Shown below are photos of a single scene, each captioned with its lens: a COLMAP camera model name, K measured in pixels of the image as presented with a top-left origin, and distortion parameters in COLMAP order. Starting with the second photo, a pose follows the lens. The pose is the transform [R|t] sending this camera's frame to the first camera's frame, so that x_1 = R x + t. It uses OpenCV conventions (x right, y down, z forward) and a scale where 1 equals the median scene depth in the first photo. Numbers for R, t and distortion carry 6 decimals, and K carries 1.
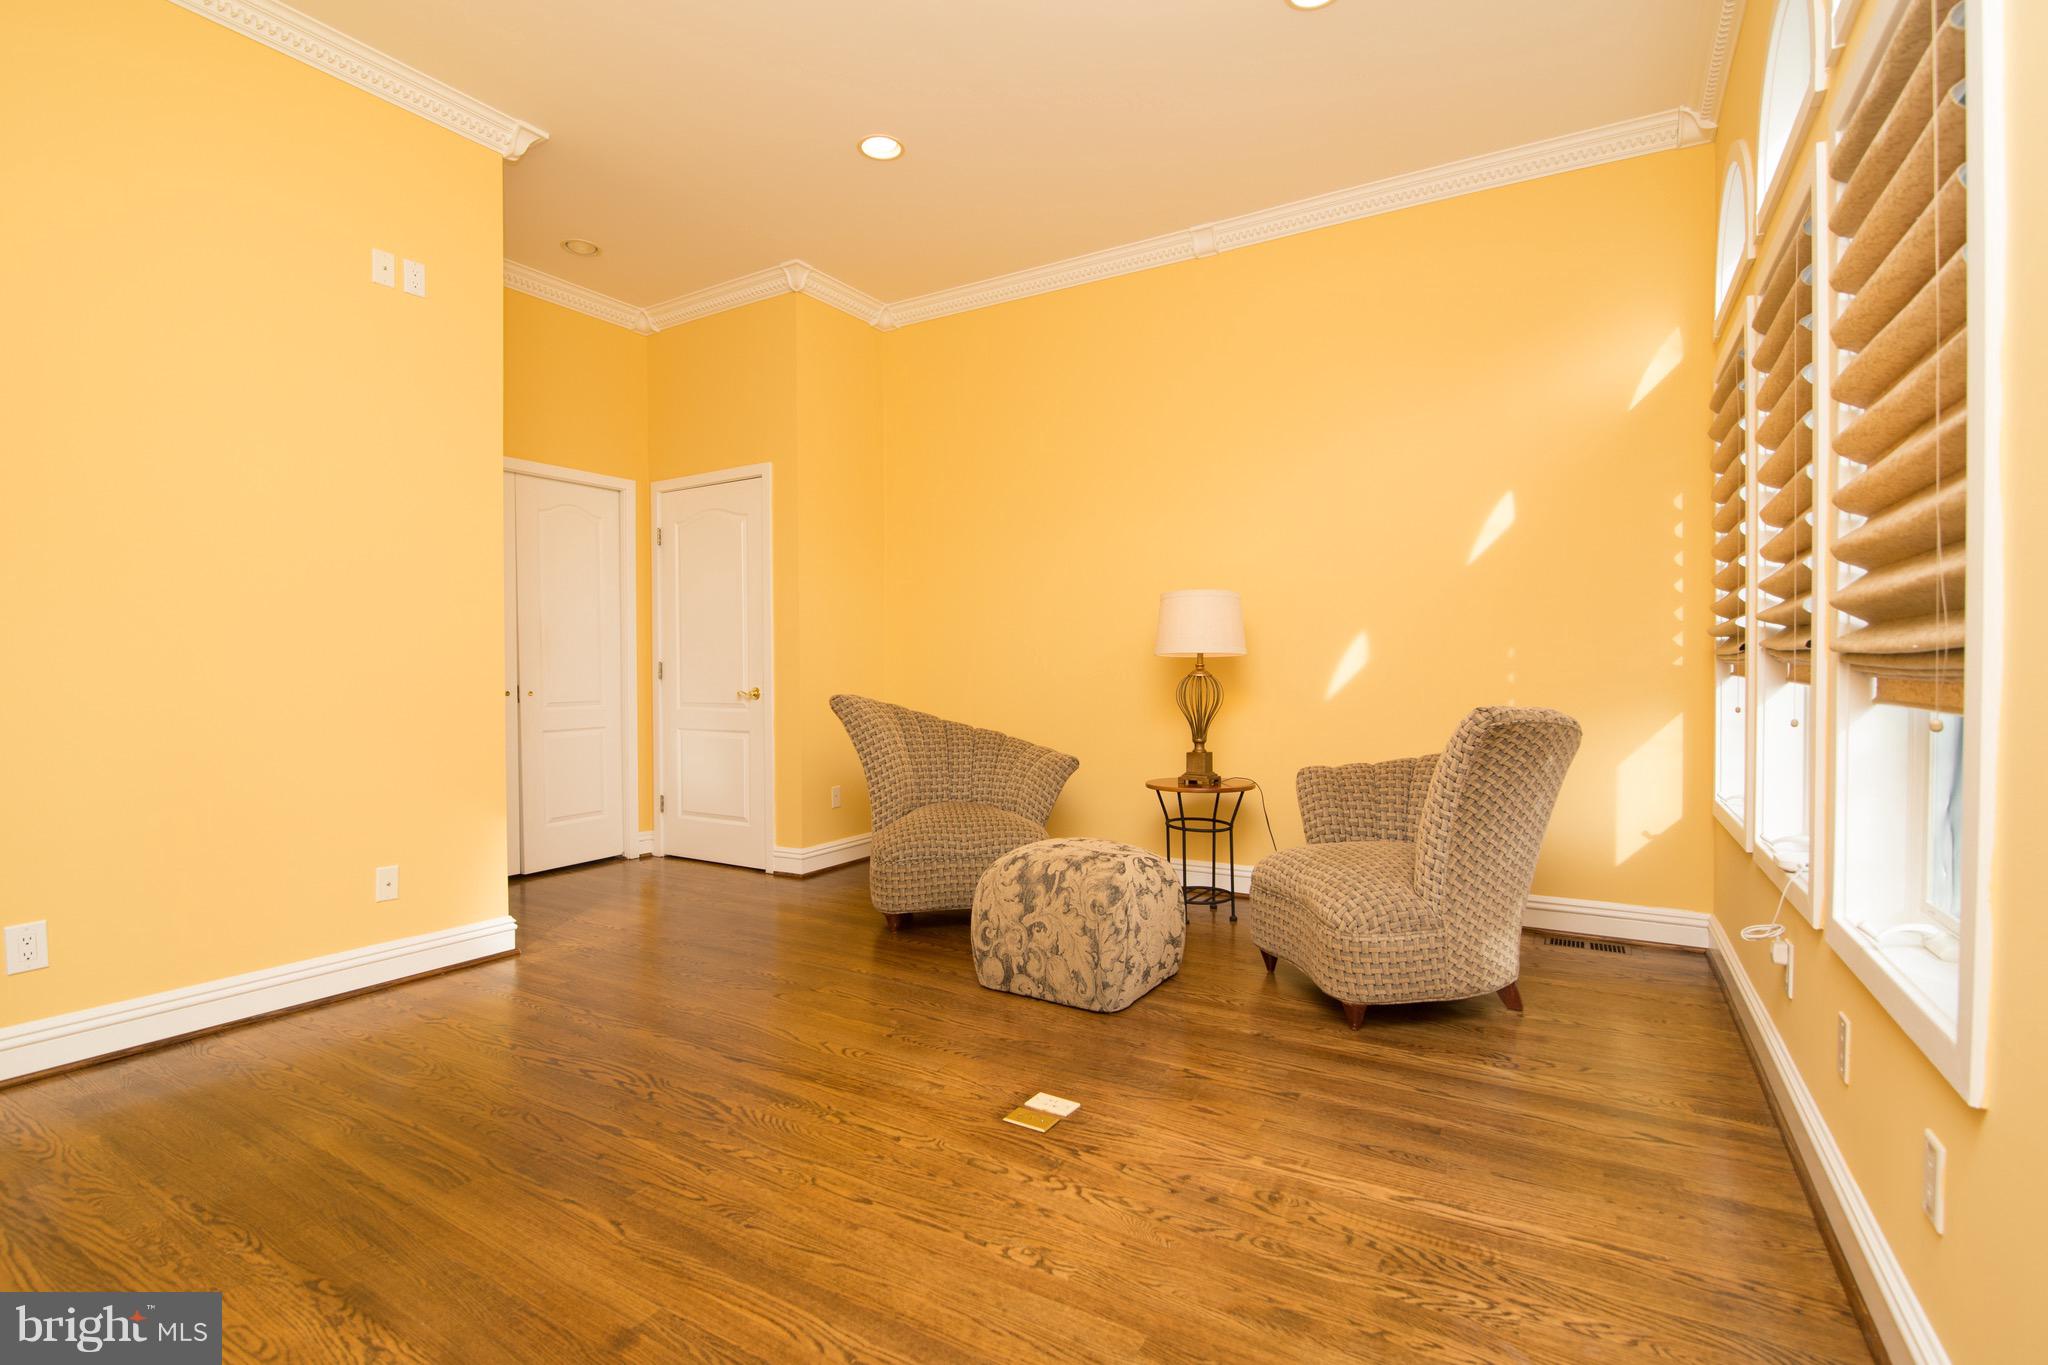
lens RADIAL K [[967.0, 0, 1068.9], [0, 967.0, 681.2], [0, 0, 1]] dist [-0.017305, 0.000108]
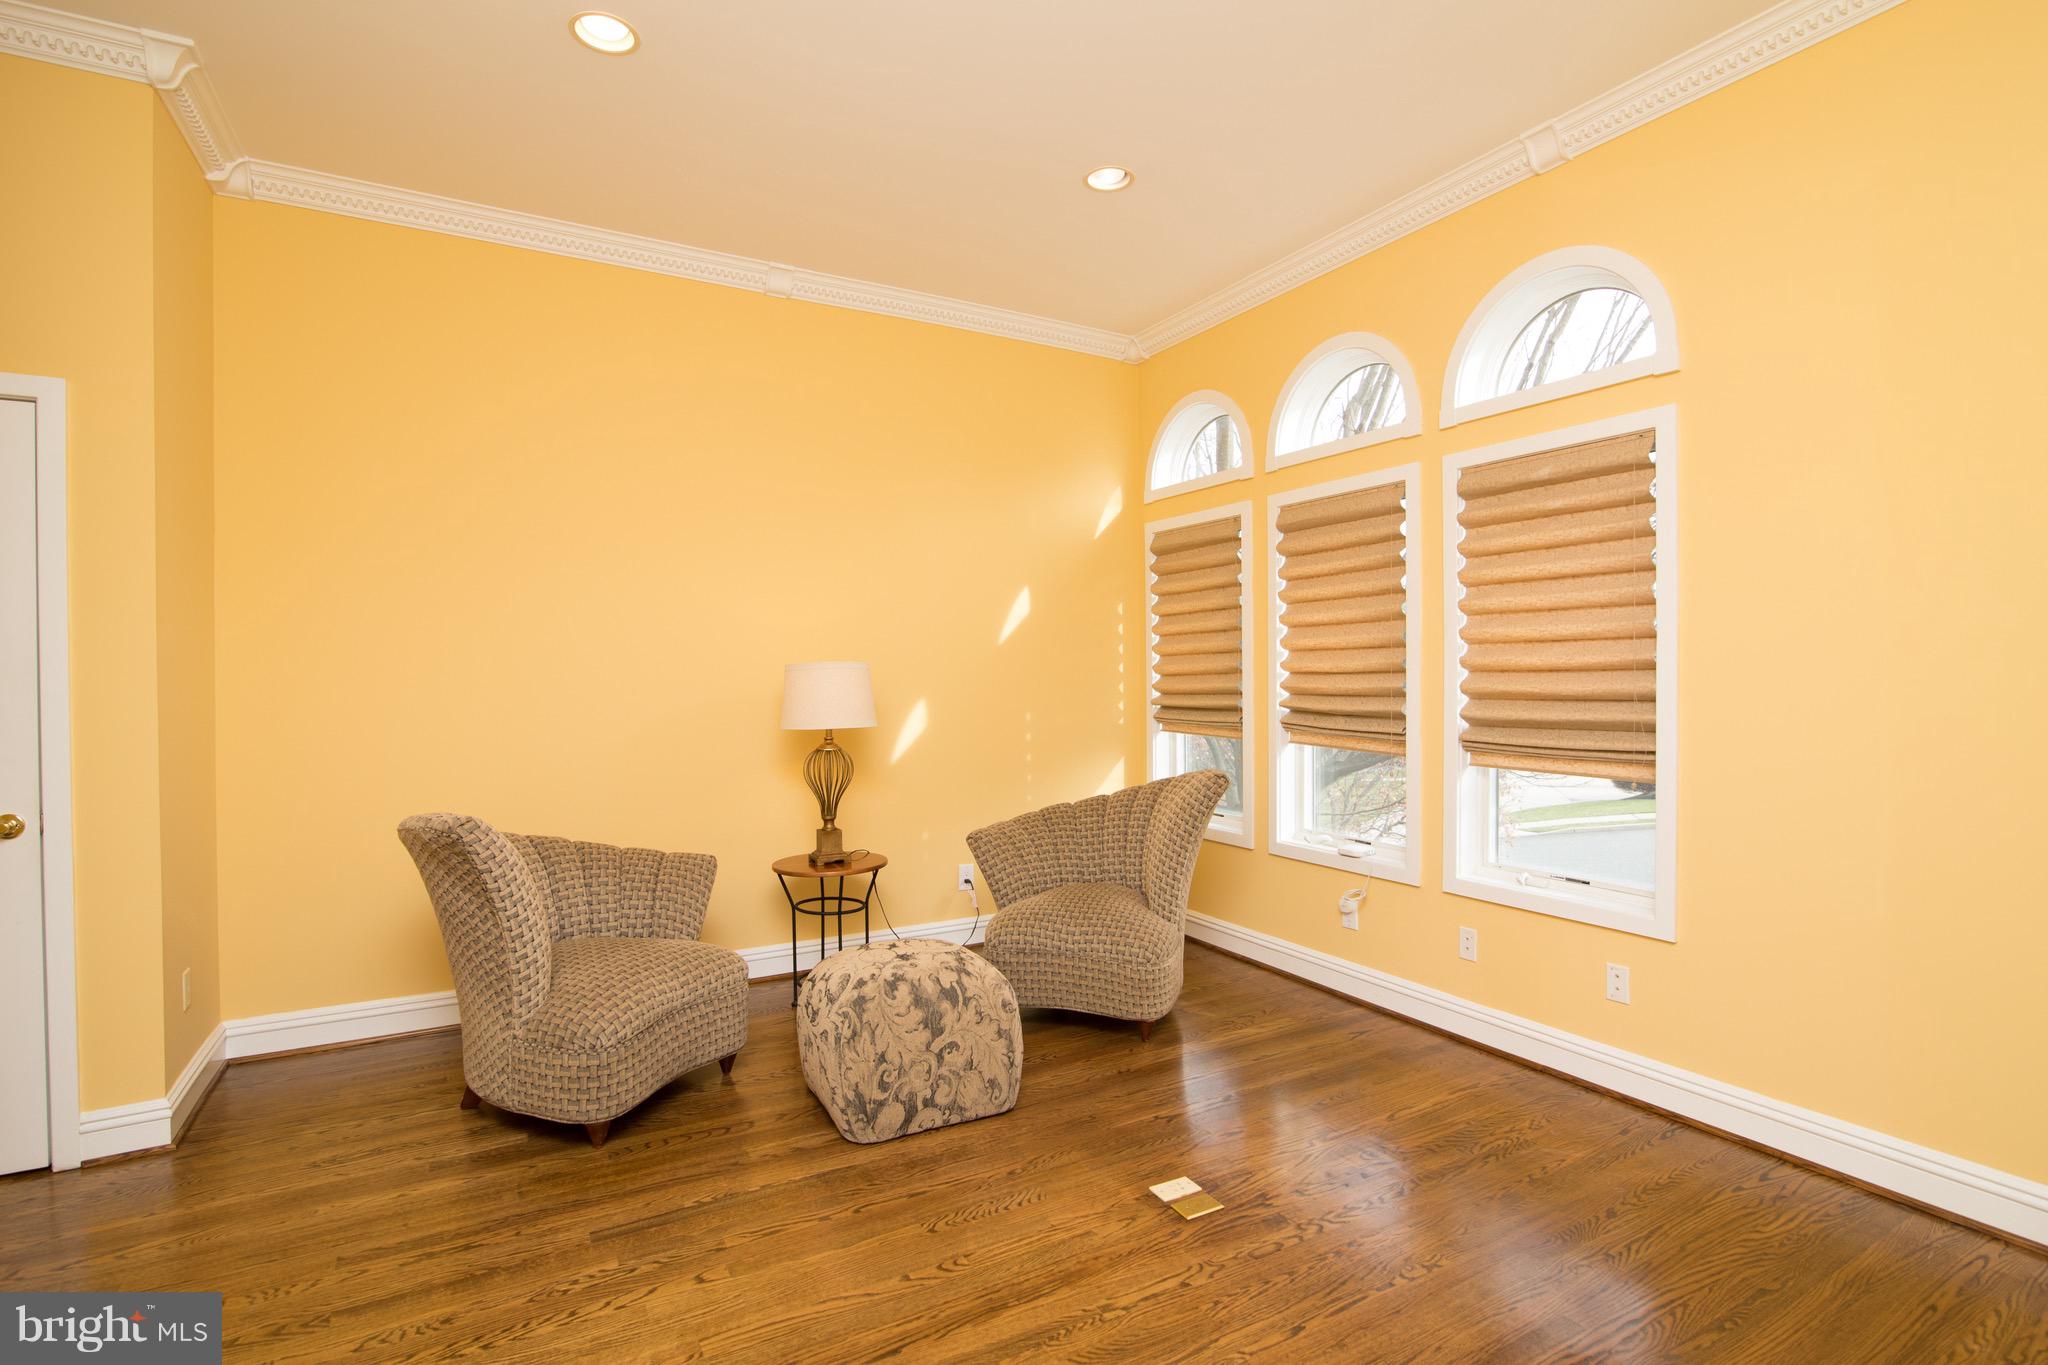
lens RADIAL K [[967.0, 0, 1030.5], [0, 967.0, 677.7], [0, 0, 1]] dist [-0.017305, 0.000108]
pose [[0.498557, -0.000770, 0.866856, -0.773791], [0.010569, 0.999931, -0.005190, -0.090877], [-0.866792, 0.011749, 0.498531, 0.461640]]
